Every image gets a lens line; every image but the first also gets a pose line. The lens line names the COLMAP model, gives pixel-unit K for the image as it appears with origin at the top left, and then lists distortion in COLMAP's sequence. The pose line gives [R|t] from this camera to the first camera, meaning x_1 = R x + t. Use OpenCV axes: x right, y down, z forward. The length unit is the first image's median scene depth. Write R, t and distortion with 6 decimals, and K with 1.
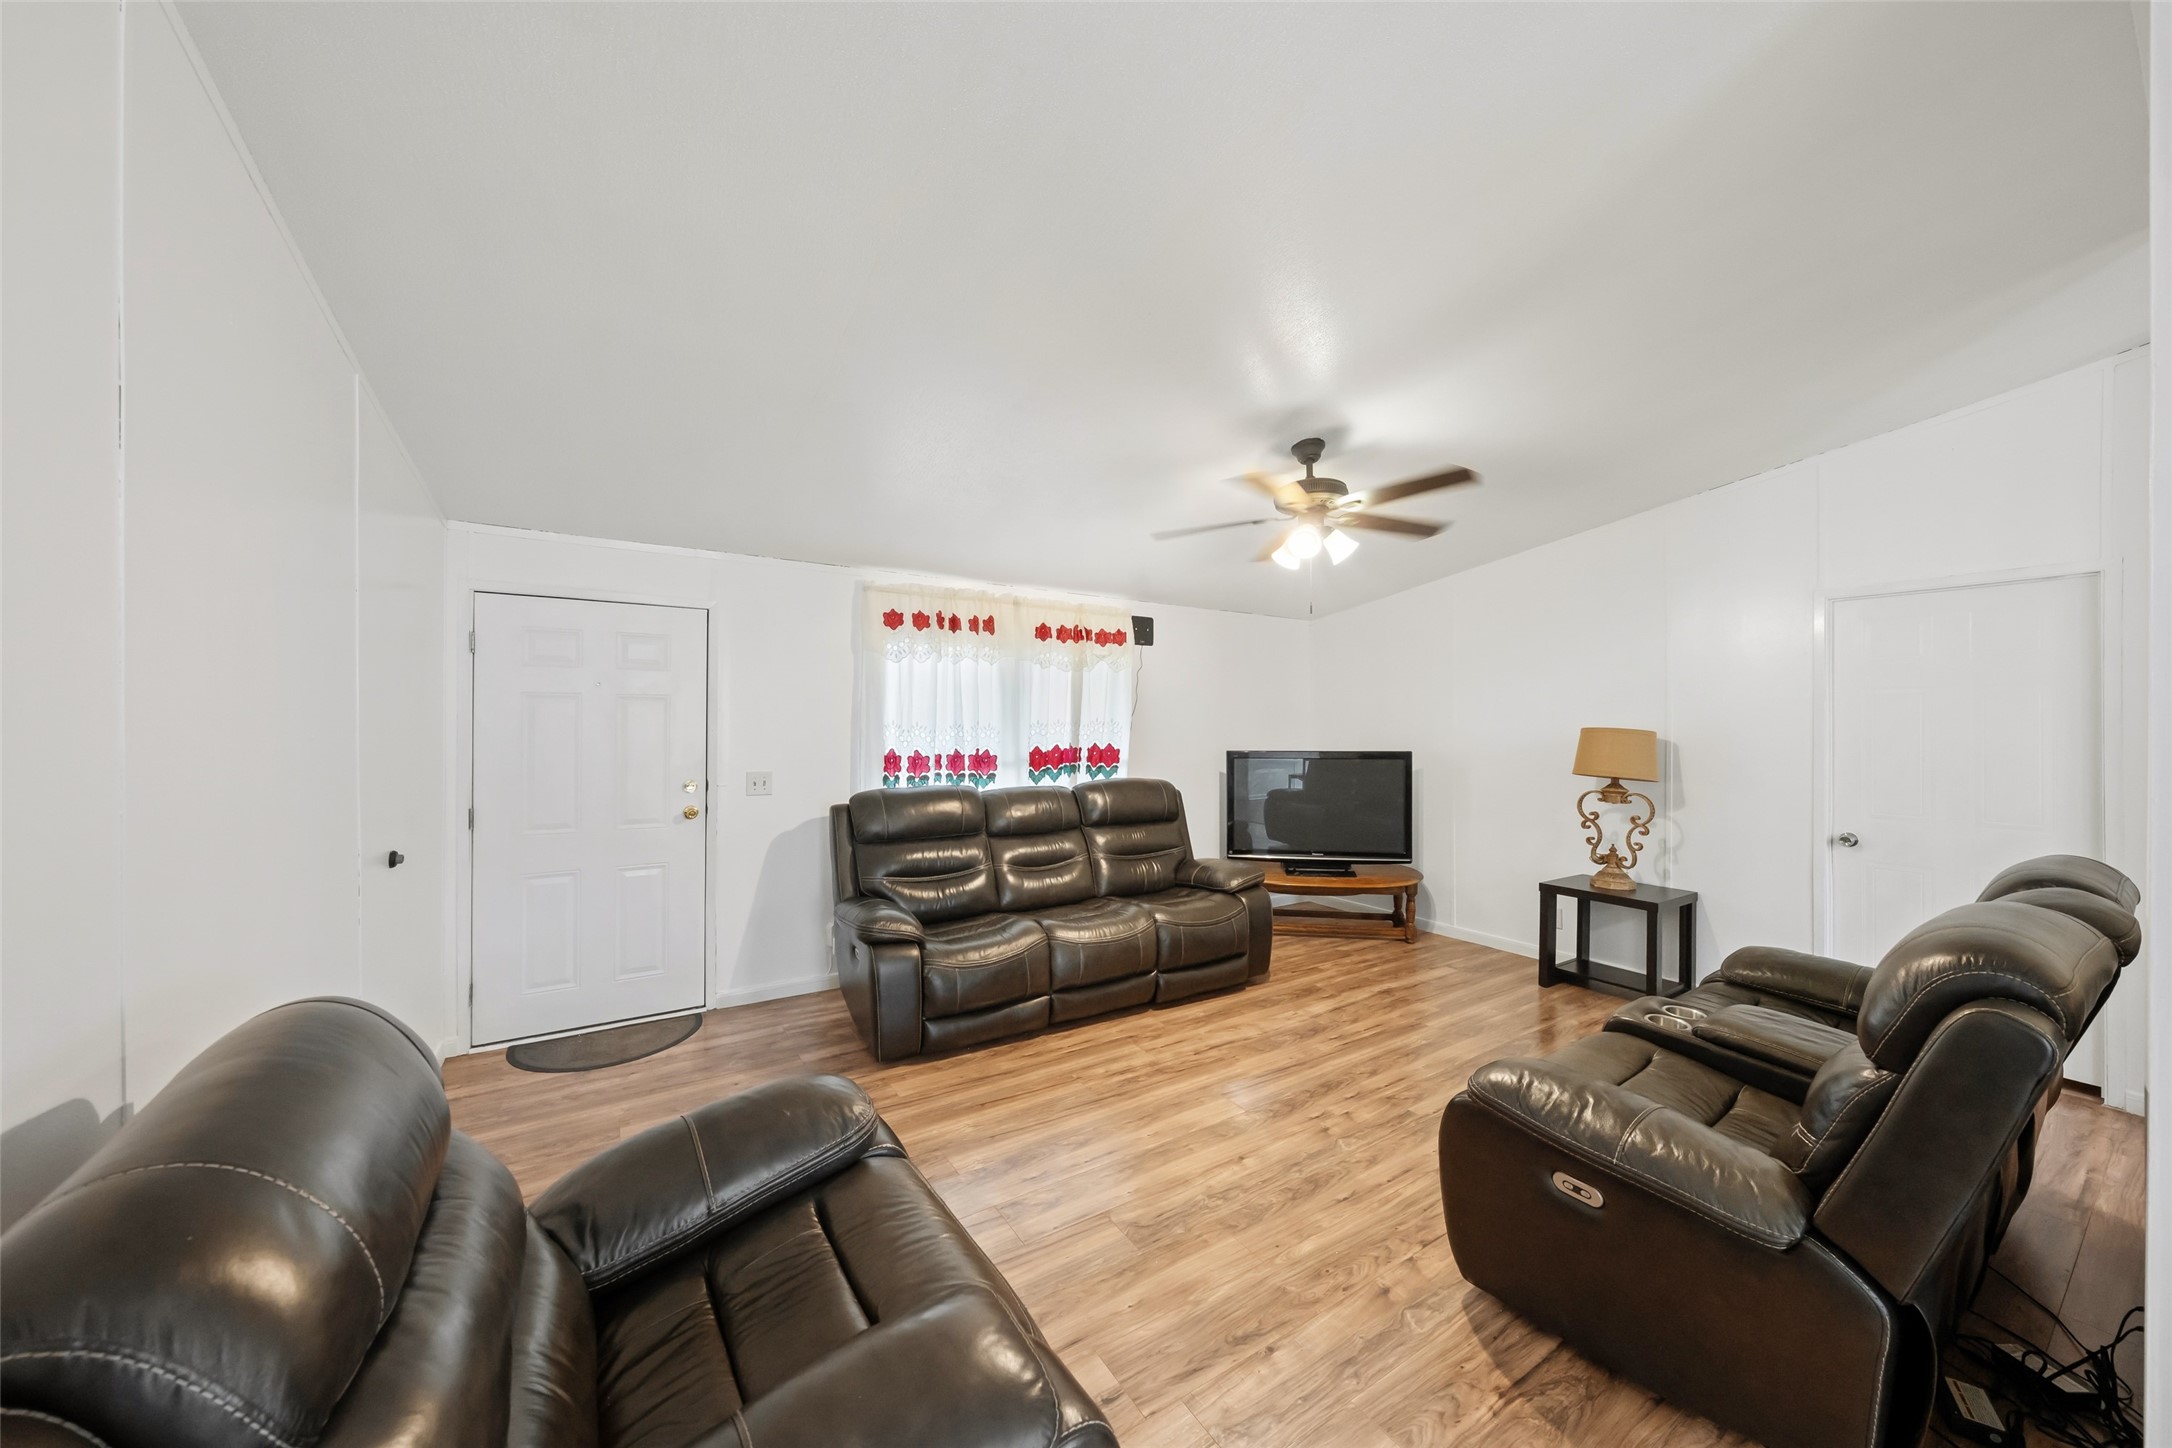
lens RADIAL K [[746.7, 0, 1087.4], [0, 746.7, 730.1], [0, 0, 1]] dist [-0.000994, 0.000075]
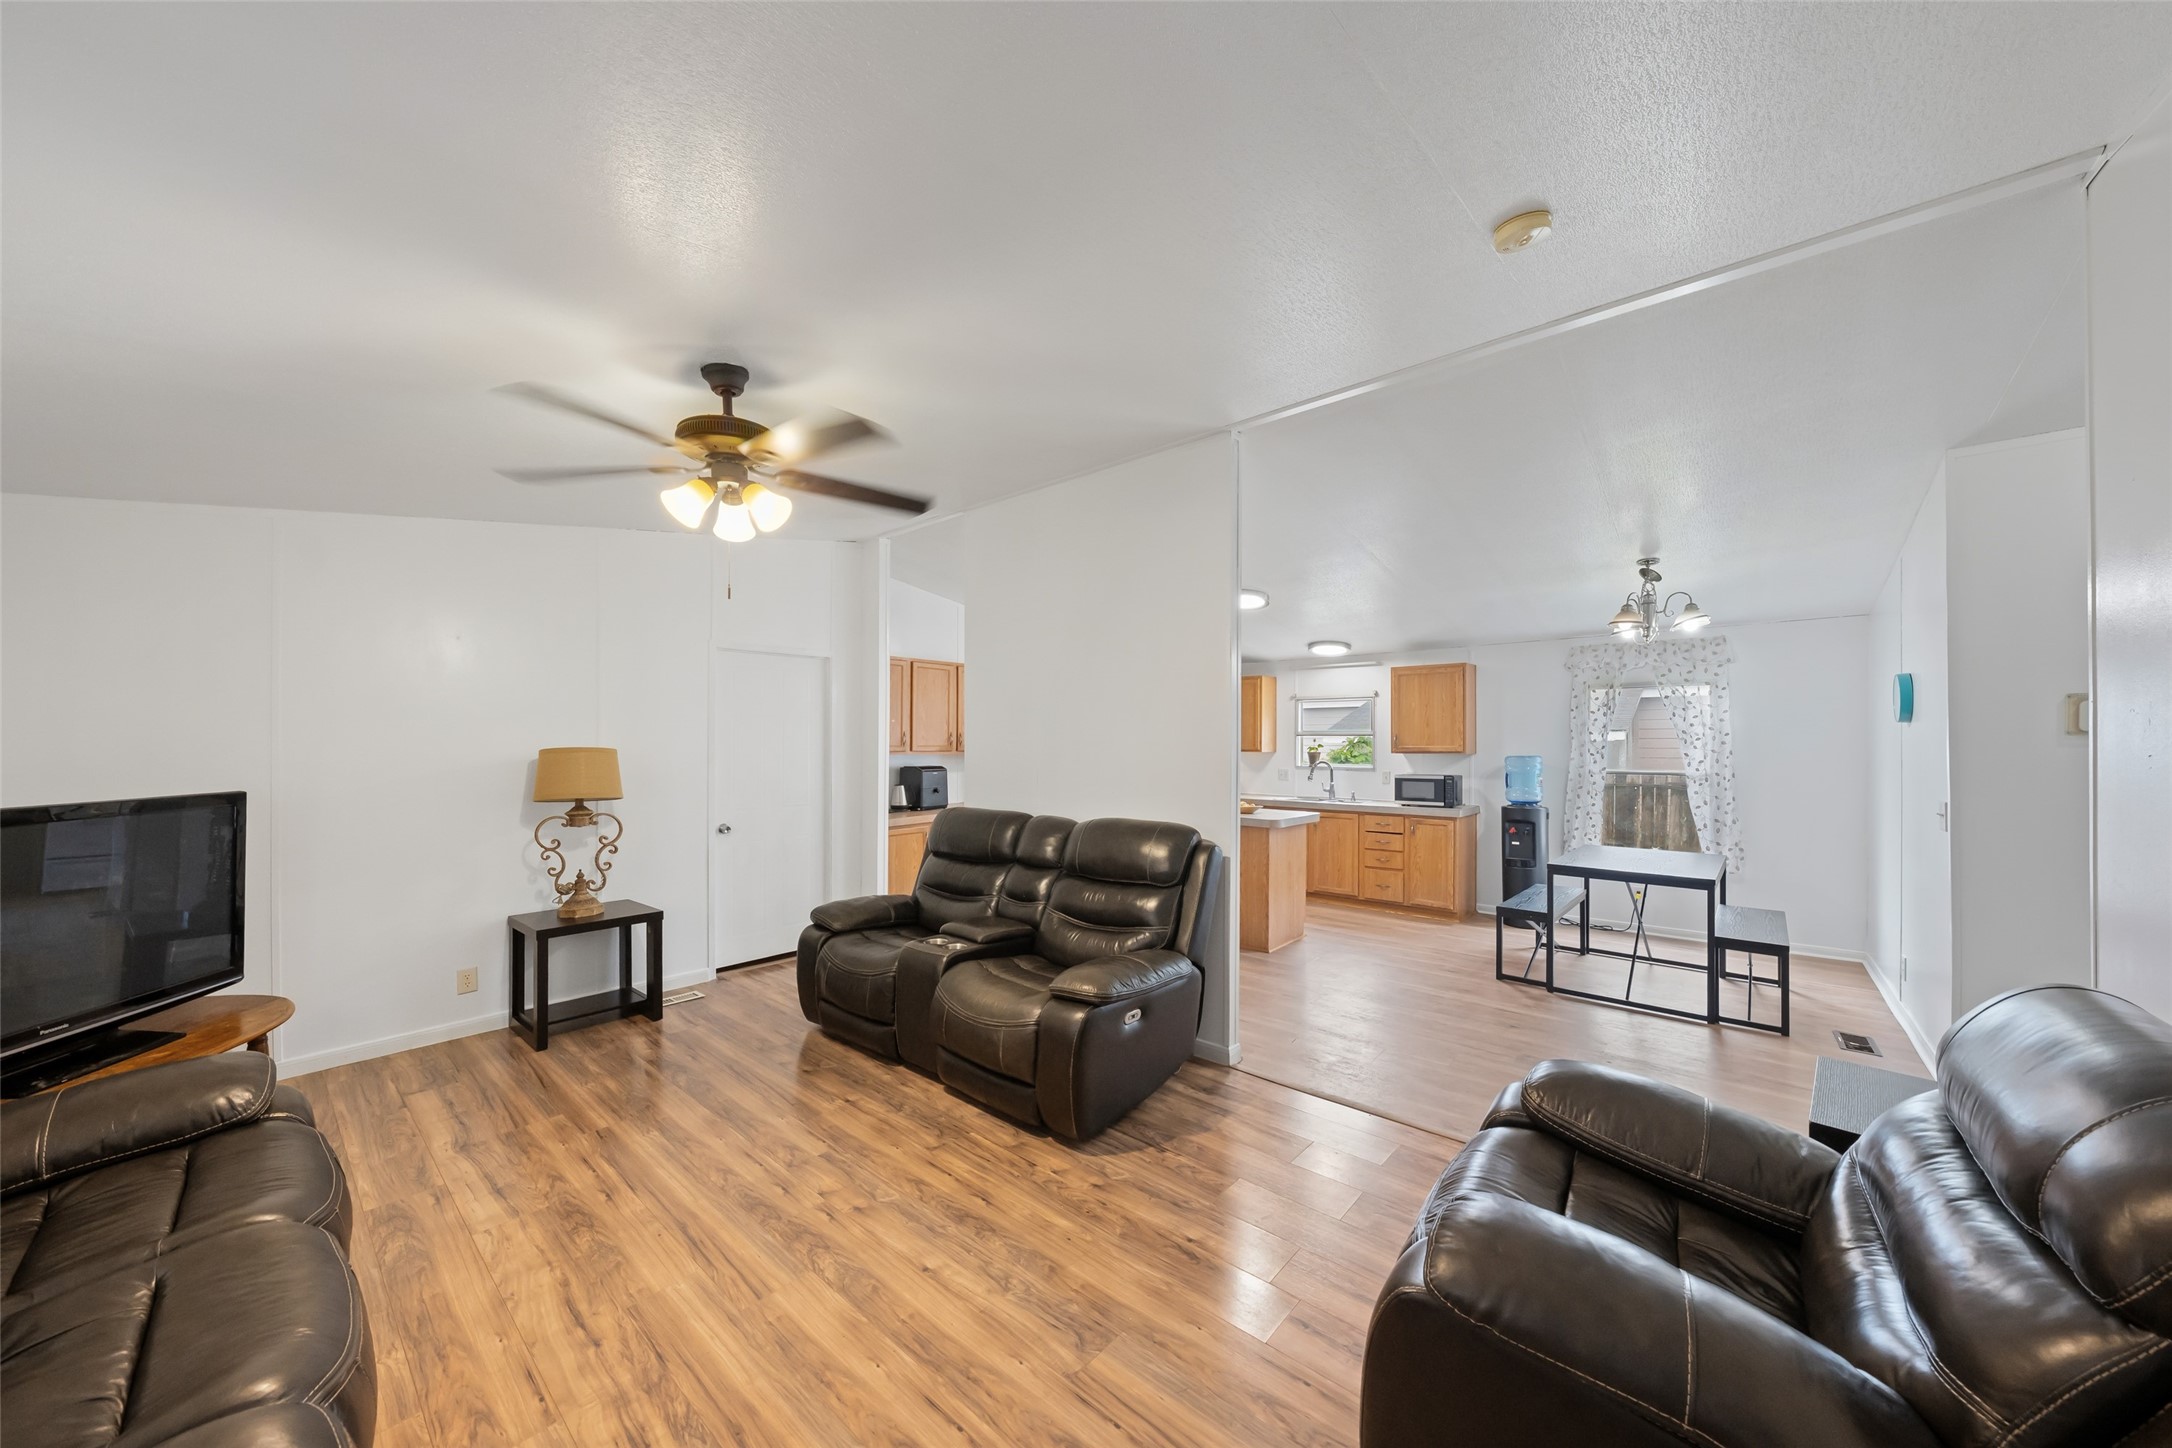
lens RADIAL K [[747.8, 0, 1081.2], [0, 747.8, 738.8], [0, 0, 1]] dist [-0.002159, 0.000062]
pose [[-0.281937, 0.000448, 0.959433, -0.391118], [0.007608, 0.999969, 0.001769, -0.011319], [-0.959403, 0.007798, -0.281931, 0.647768]]
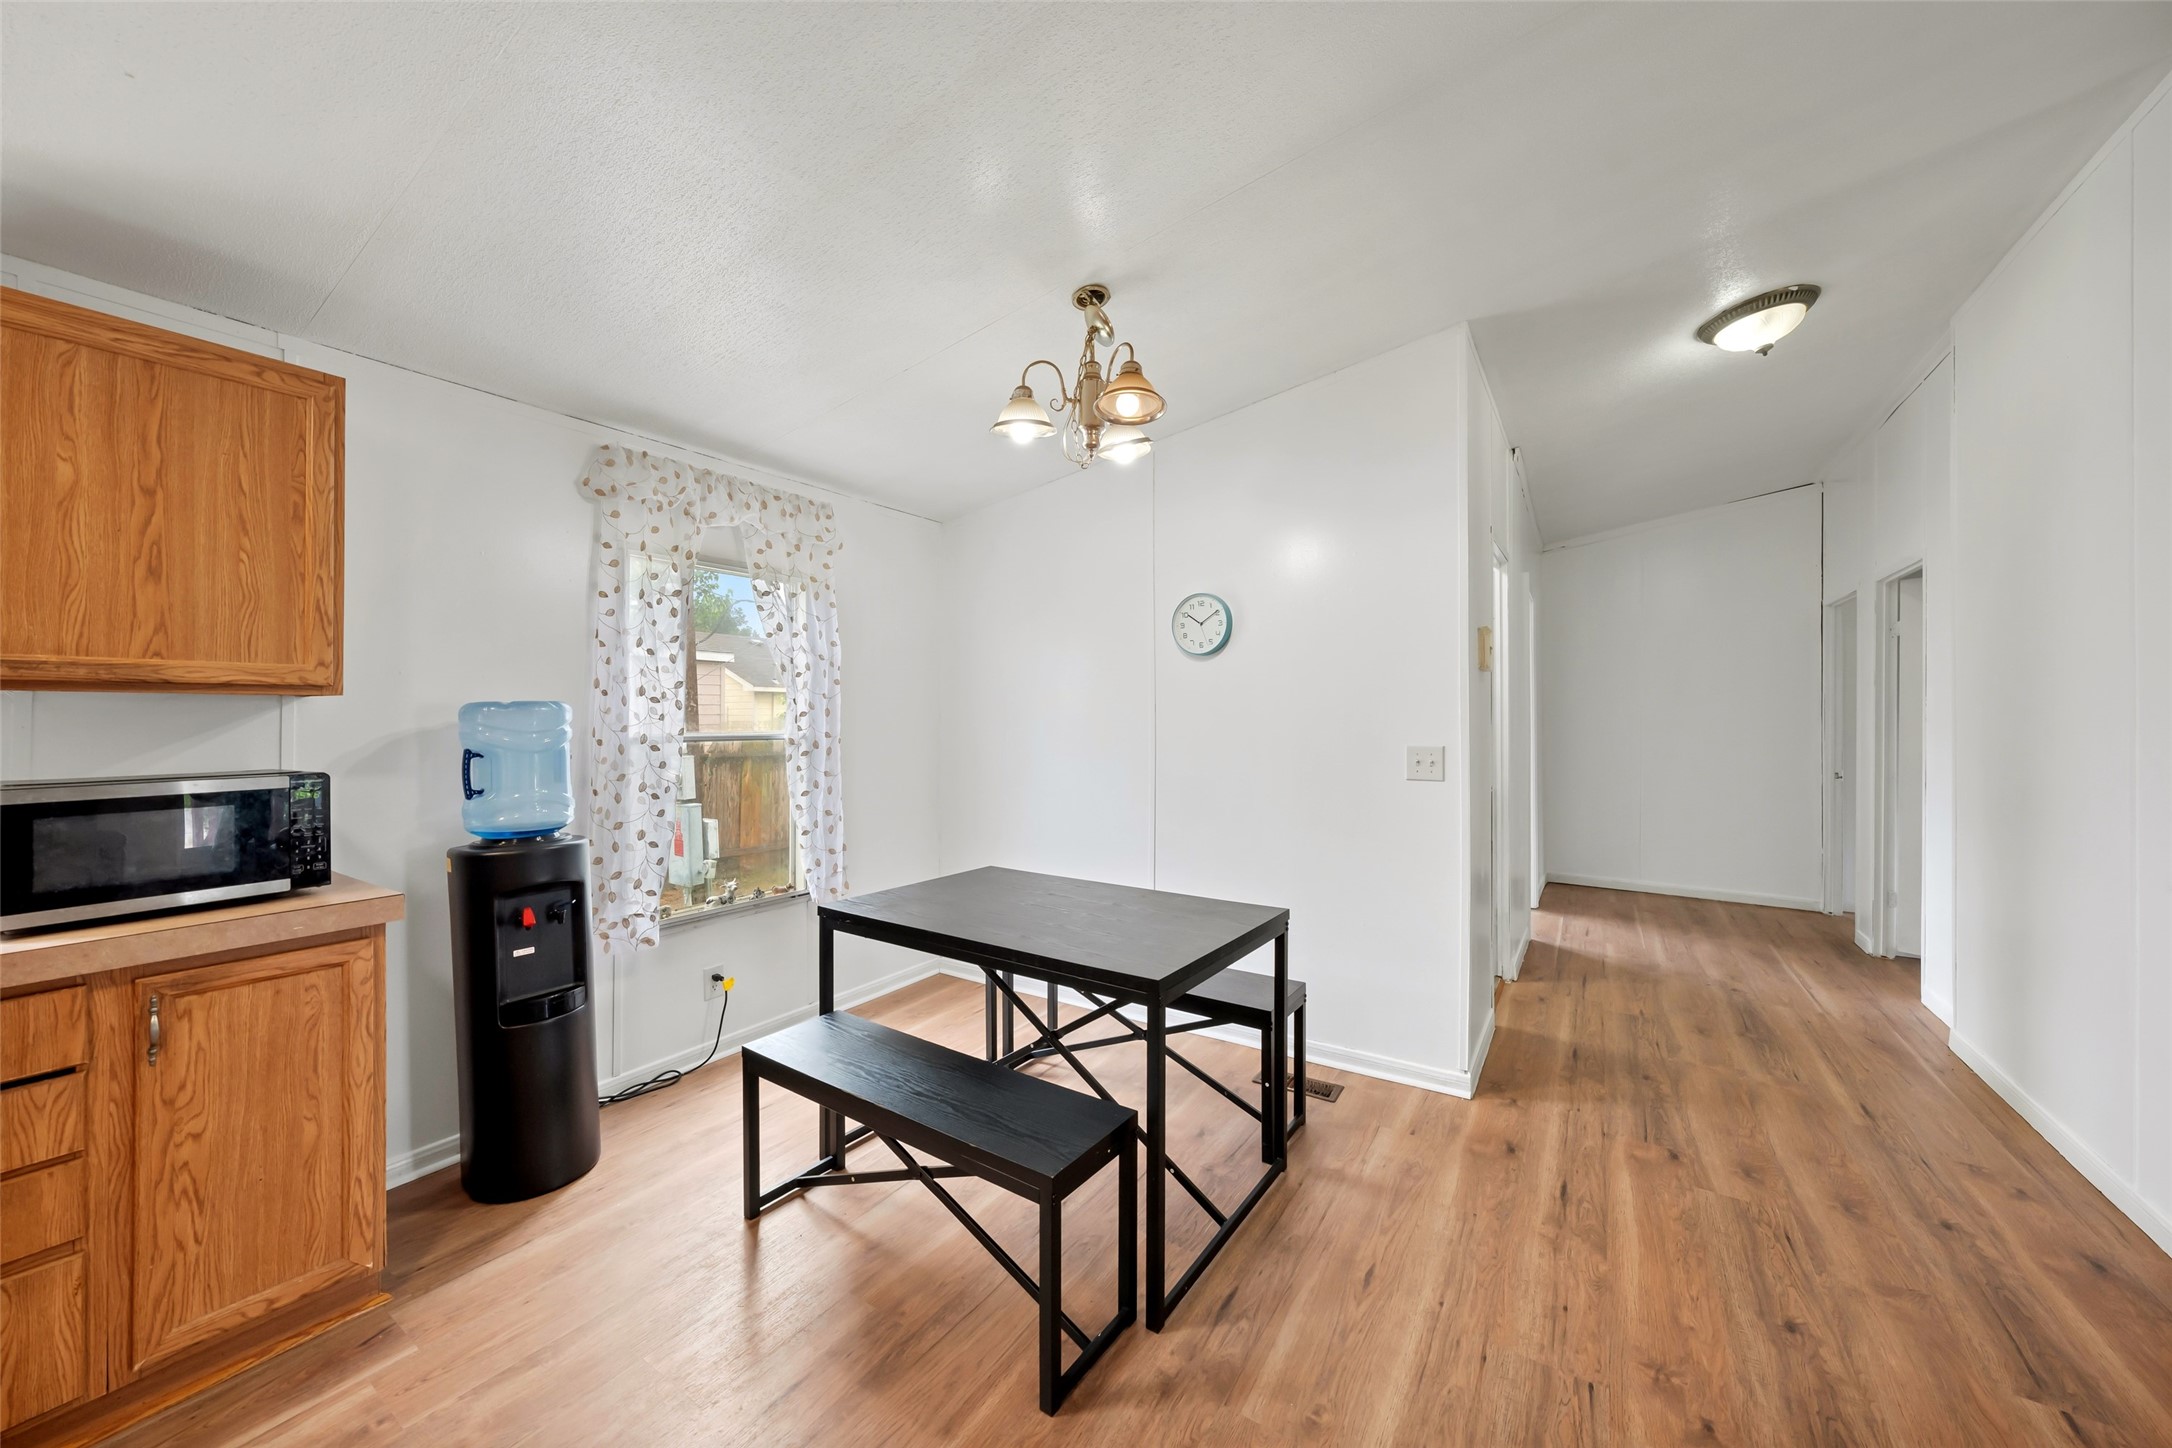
lens RADIAL K [[789.3, 0, 1089.4], [0, 789.3, 715.1], [0, 0, 1]] dist [-0.001154, -0.000126]
pose [[-0.911126, -0.004627, -0.412103, 0.654093], [-0.007755, 0.999952, 0.005919, 0.034720], [0.412056, 0.008589, -0.911118, 0.062280]]
